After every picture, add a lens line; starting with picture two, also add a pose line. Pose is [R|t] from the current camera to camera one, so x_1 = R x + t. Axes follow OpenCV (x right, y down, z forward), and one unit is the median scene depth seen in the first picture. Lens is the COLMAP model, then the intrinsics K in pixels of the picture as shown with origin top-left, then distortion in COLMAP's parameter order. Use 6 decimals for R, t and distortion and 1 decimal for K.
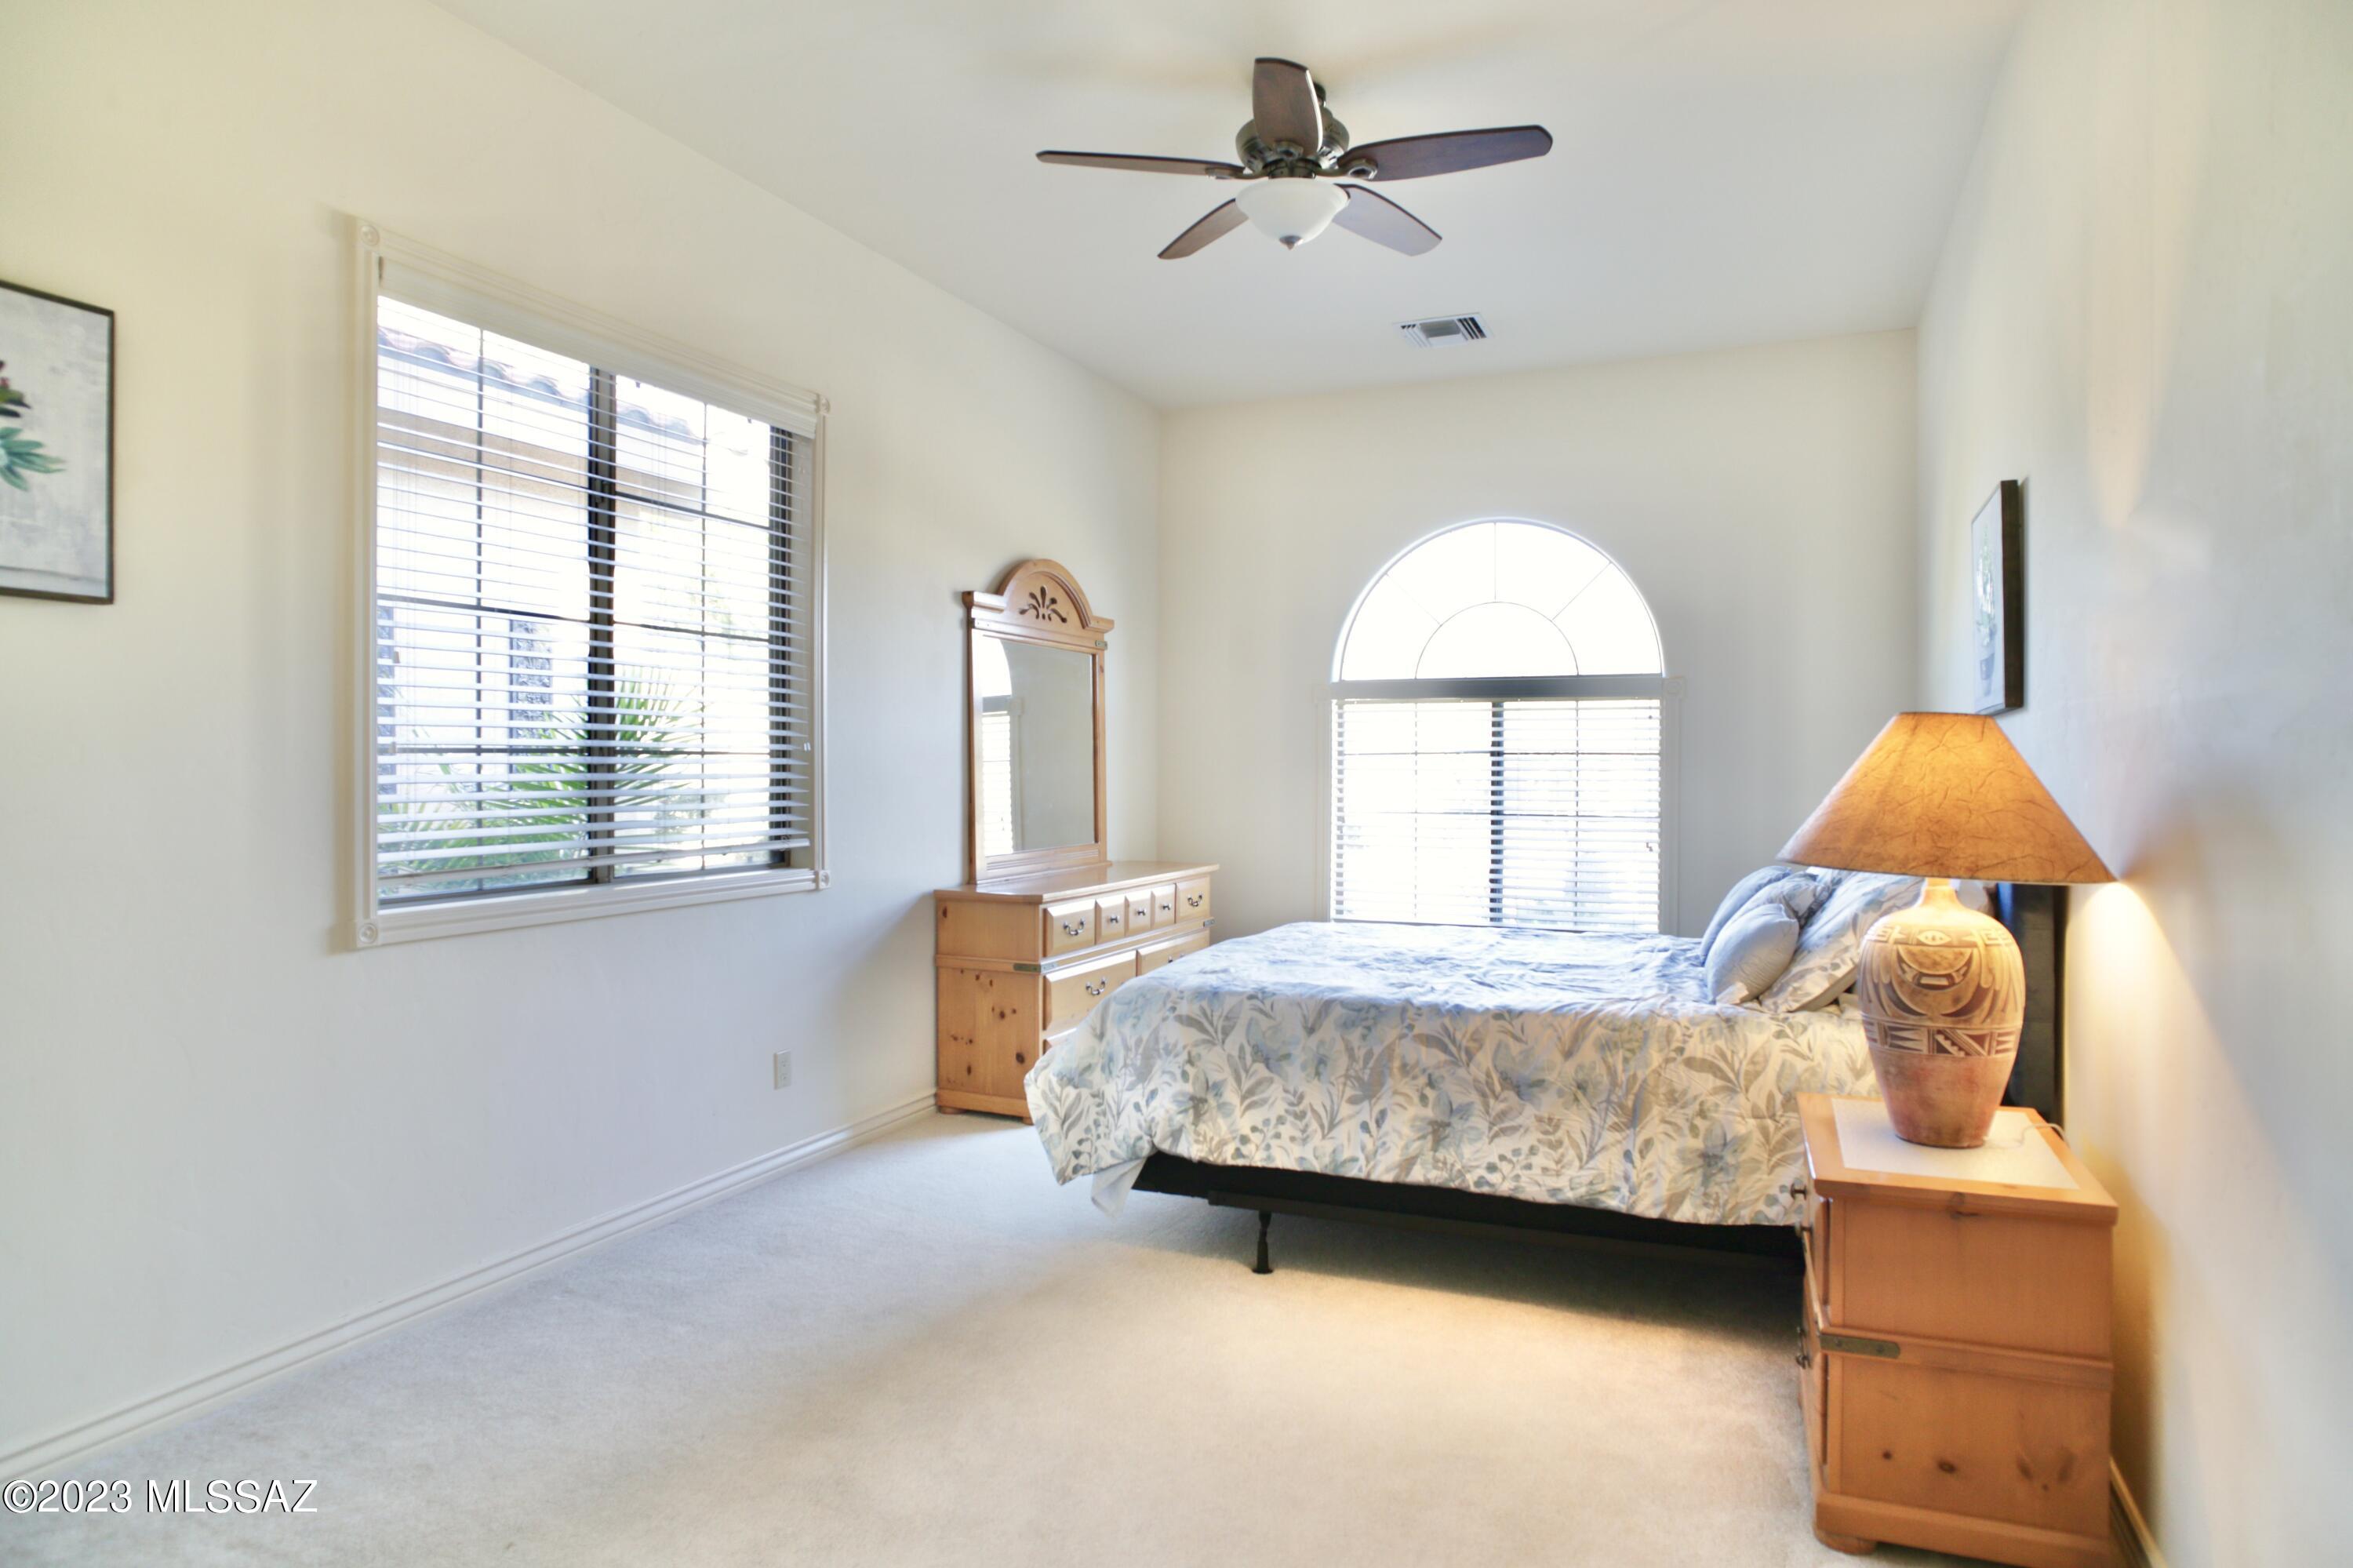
lens RADIAL K [[1347.9, 0, 1172.0], [0, 1347.9, 775.2], [0, 0, 1]] dist [-0.036254, 0.003033]
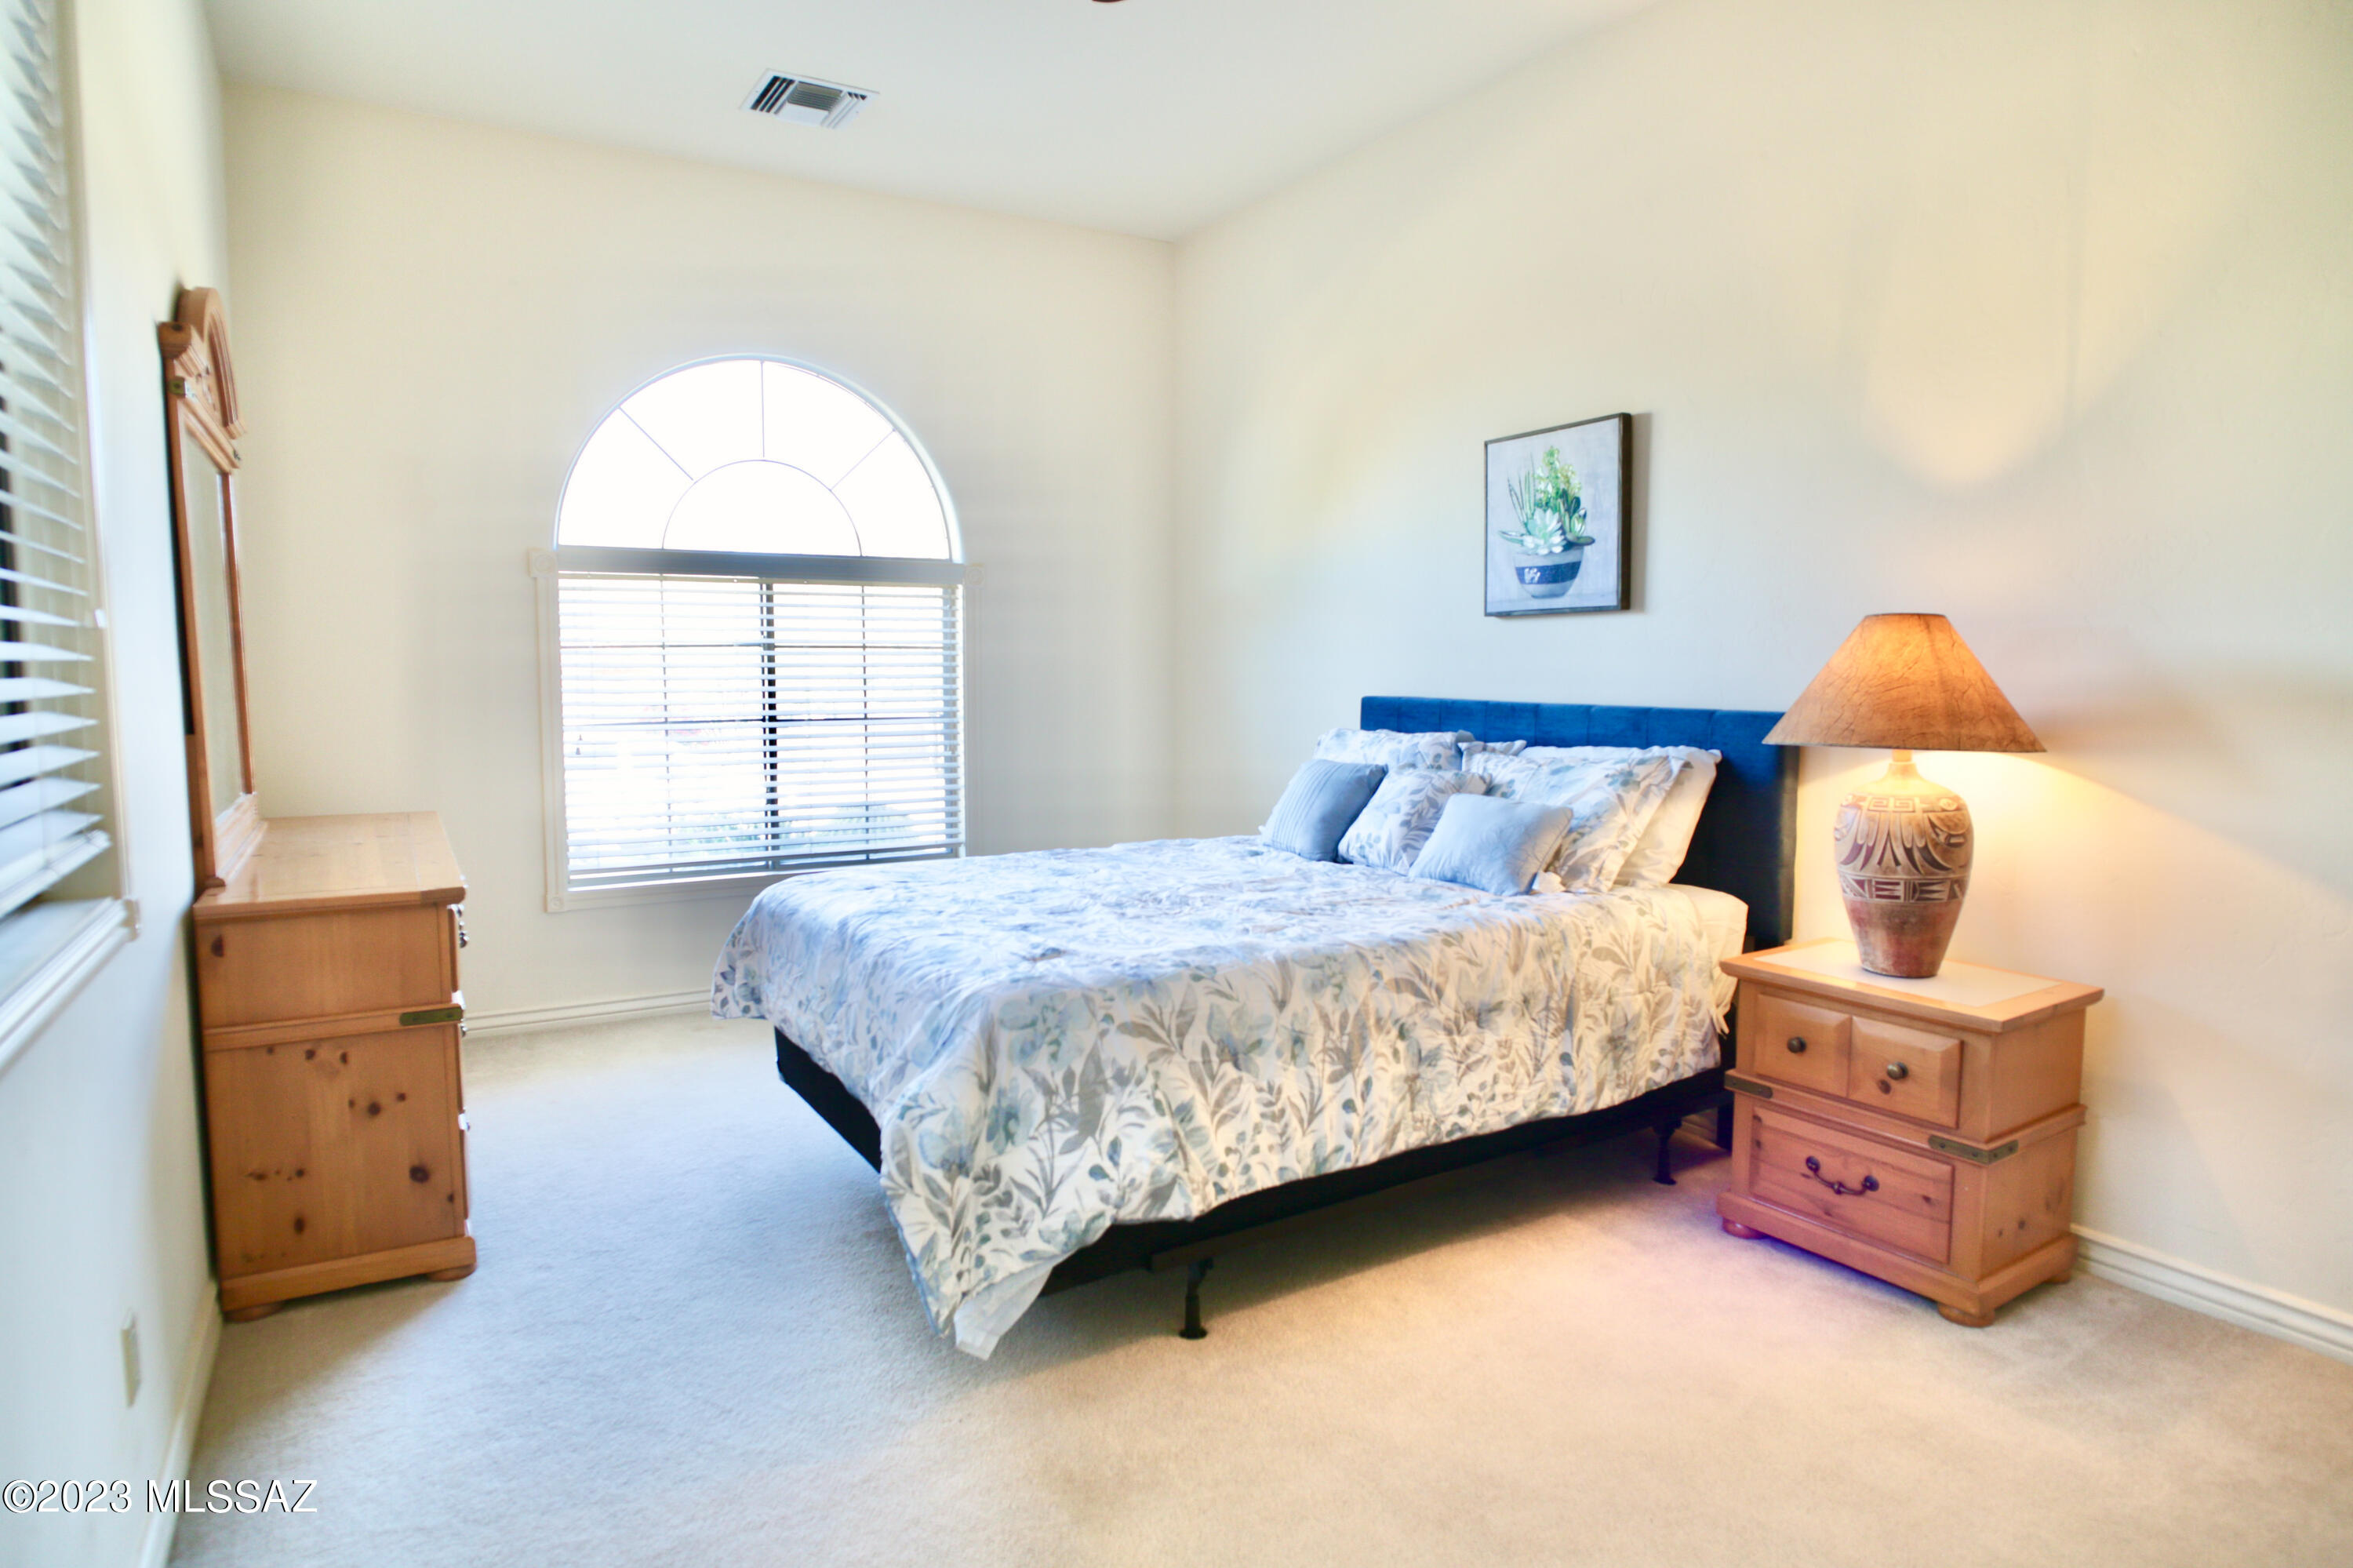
lens RADIAL K [[1347.9, 0, 1174.6], [0, 1347.9, 778.6], [0, 0, 1]] dist [-0.036254, 0.003033]
pose [[0.577454, -0.072241, 0.813221, -0.557424], [0.008112, 0.996536, 0.082766, -0.002939], [-0.816383, -0.041197, 0.576040, 0.621559]]
